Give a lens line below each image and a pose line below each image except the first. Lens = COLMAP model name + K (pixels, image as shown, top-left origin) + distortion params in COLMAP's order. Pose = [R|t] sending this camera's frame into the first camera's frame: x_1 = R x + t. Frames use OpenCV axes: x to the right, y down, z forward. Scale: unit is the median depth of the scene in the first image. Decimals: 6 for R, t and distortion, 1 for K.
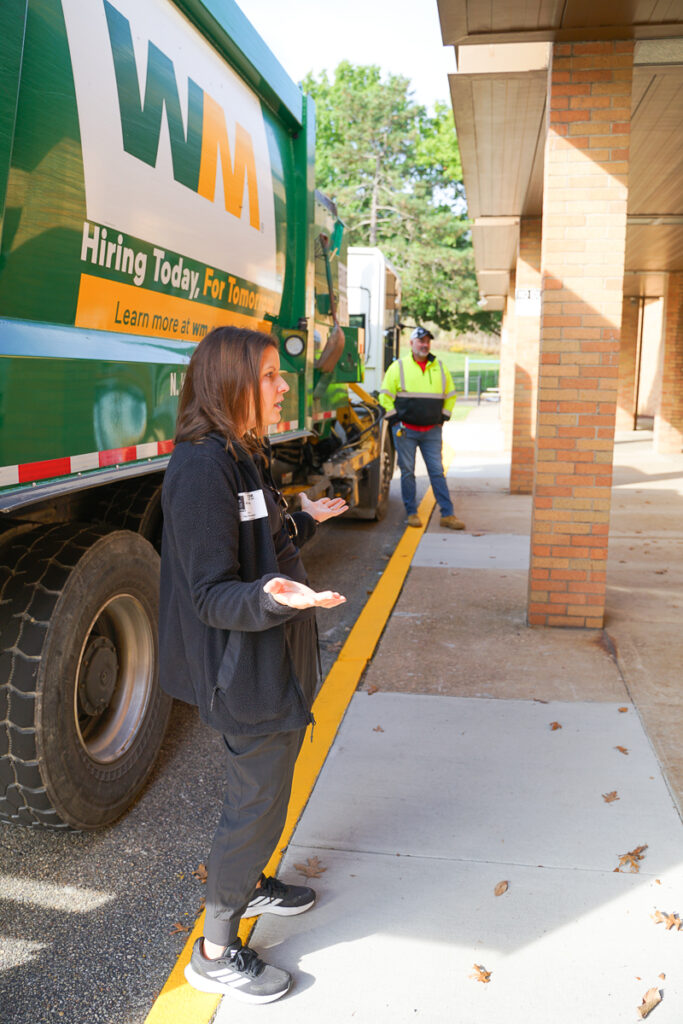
lens RADIAL K [[856.9, 0, 341.5], [0, 856.9, 512.0], [0, 0, 1]] dist [-0.080214, 0.004357]
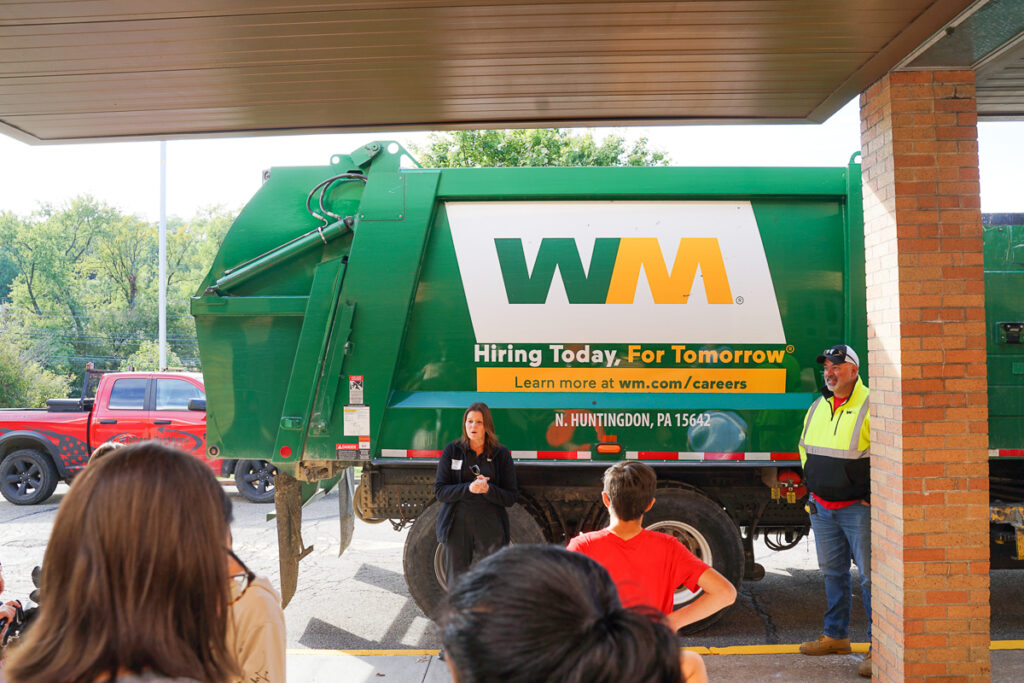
lens RADIAL K [[856.9, 0, 512.0], [0, 856.9, 341.5], [0, 0, 1]] dist [-0.080214, 0.004357]
pose [[0.120082, -0.007726, -0.992734, 1.692296], [-0.142117, 0.989537, -0.024892, -0.274903], [0.982539, 0.144073, 0.117727, 0.735734]]
